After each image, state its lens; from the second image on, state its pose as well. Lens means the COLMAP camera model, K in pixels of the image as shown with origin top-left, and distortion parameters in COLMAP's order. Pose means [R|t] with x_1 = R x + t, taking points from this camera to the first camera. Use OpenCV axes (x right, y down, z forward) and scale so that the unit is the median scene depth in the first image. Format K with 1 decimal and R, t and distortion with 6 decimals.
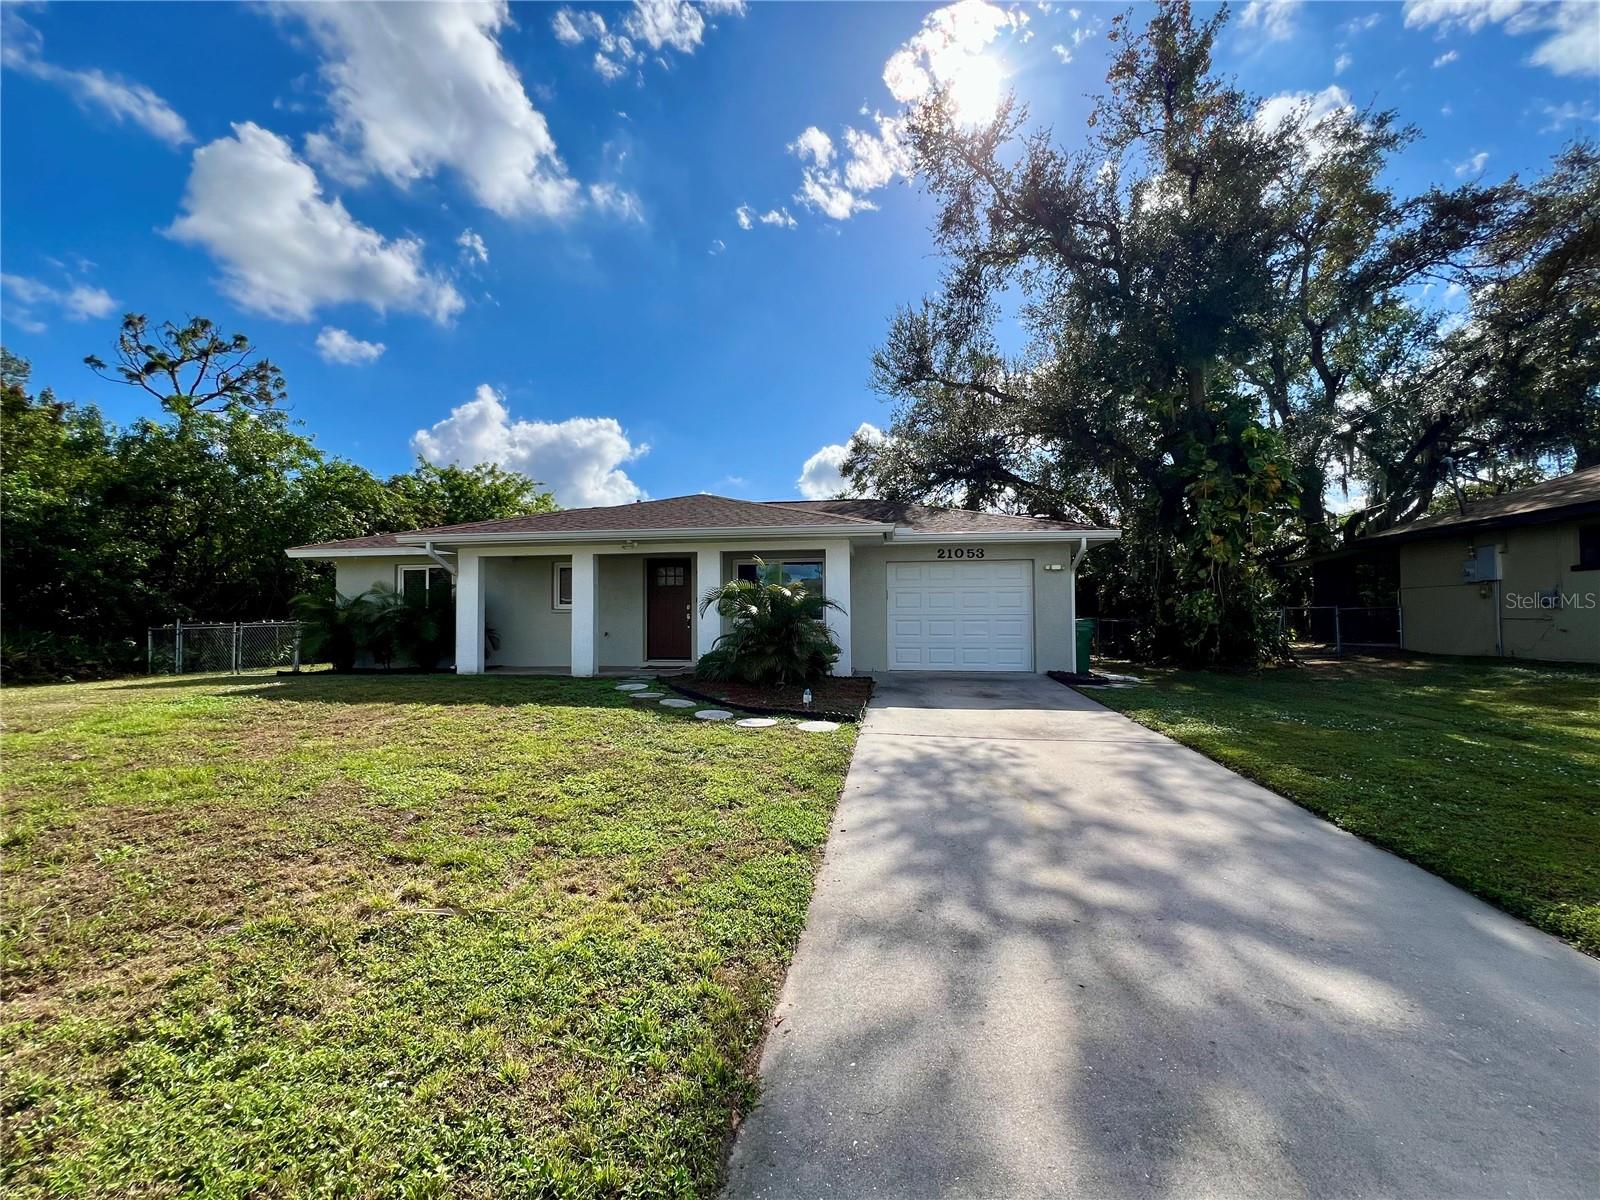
lens RADIAL K [[644.6, 0, 795.4], [0, 644.6, 597.1], [0, 0, 1]] dist [-0.000101, 0.000756]
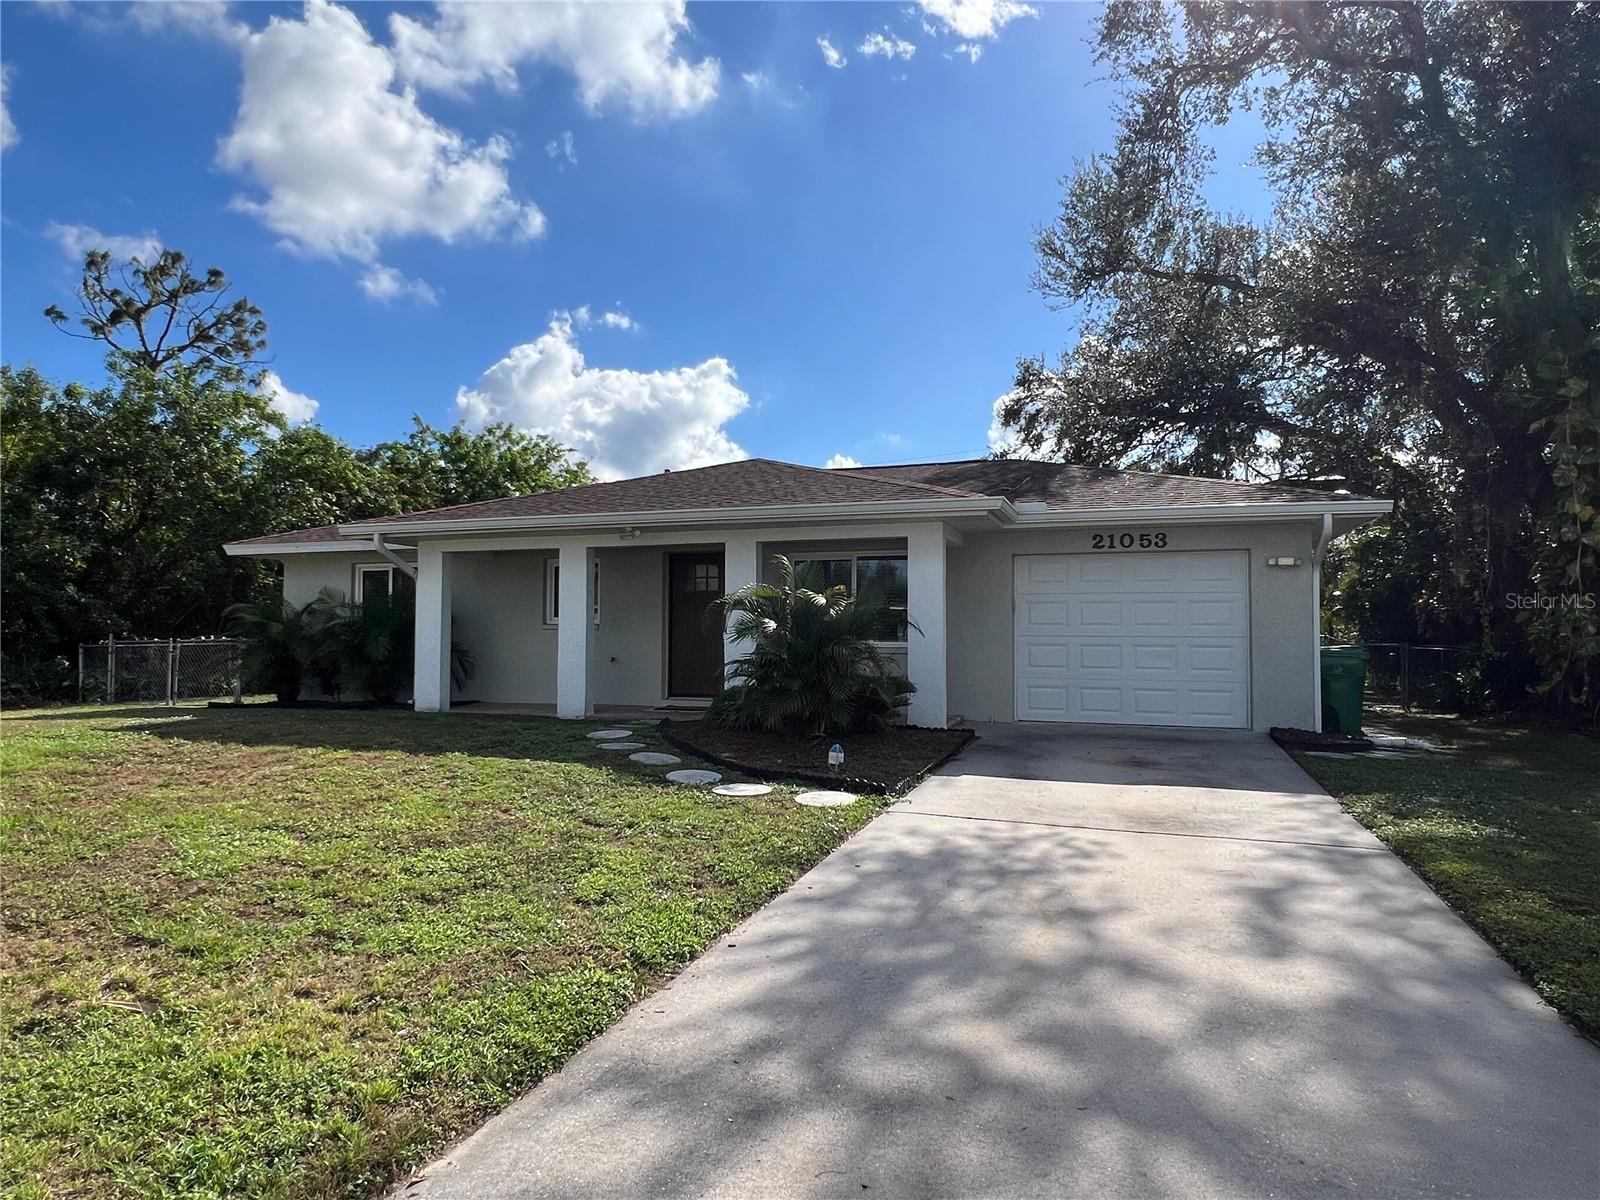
lens RADIAL K [[962.1, 0, 800.0], [0, 962.1, 600.0], [0, 0, 1]] dist [0.000821, -0.000597]
pose [[0.981813, 0.001336, -0.189848, 0.112209], [-0.002996, 0.999960, -0.008459, 0.000179], [0.189829, 0.008874, 0.981777, -0.000284]]
